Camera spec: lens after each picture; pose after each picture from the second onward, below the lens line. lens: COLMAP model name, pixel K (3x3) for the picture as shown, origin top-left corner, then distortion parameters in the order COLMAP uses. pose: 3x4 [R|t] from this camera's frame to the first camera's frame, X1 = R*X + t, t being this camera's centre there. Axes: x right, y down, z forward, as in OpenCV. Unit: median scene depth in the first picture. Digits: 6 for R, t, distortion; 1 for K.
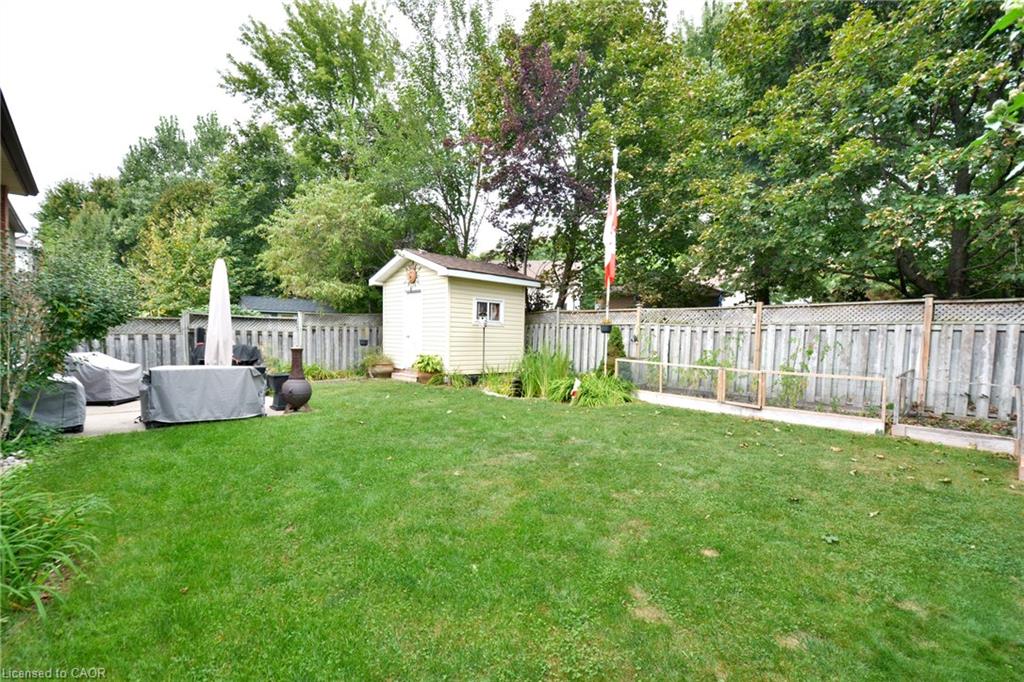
lens RADIAL K [[463.5, 0, 512.3], [0, 463.5, 360.0], [0, 0, 1]] dist [-0.002618, -0.000953]
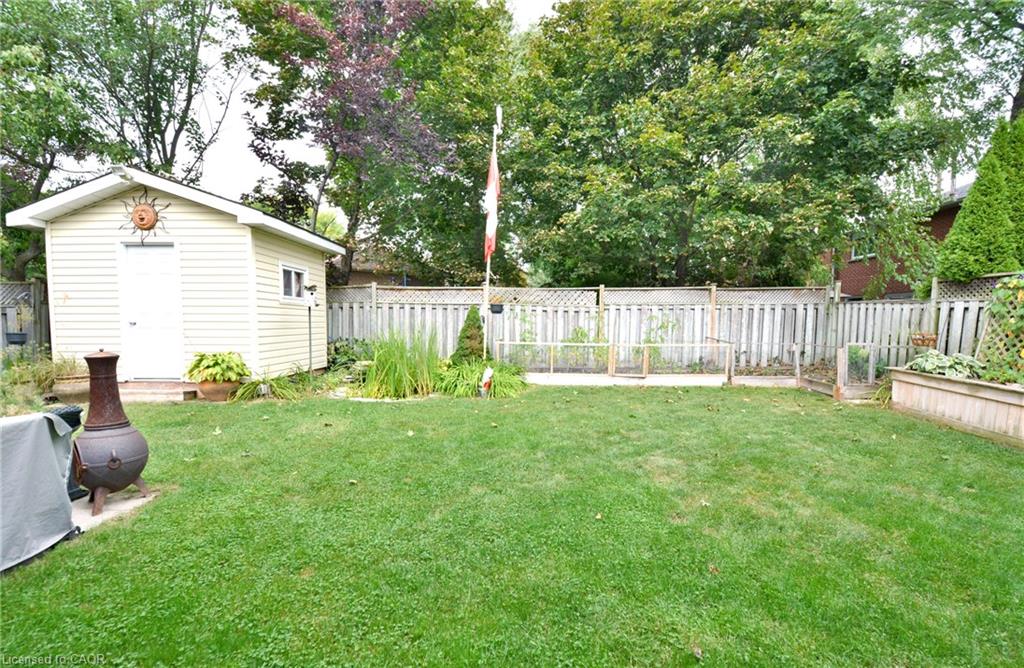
lens RADIAL K [[450.7, 0, 512.5], [0, 450.7, 358.5], [0, 0, 1]] dist [0.000255, -0.000068]
pose [[0.689995, -0.082828, 0.719060, -0.331674], [0.051516, 0.996531, 0.065356, -0.021551], [-0.721979, -0.008052, 0.691868, 0.303133]]
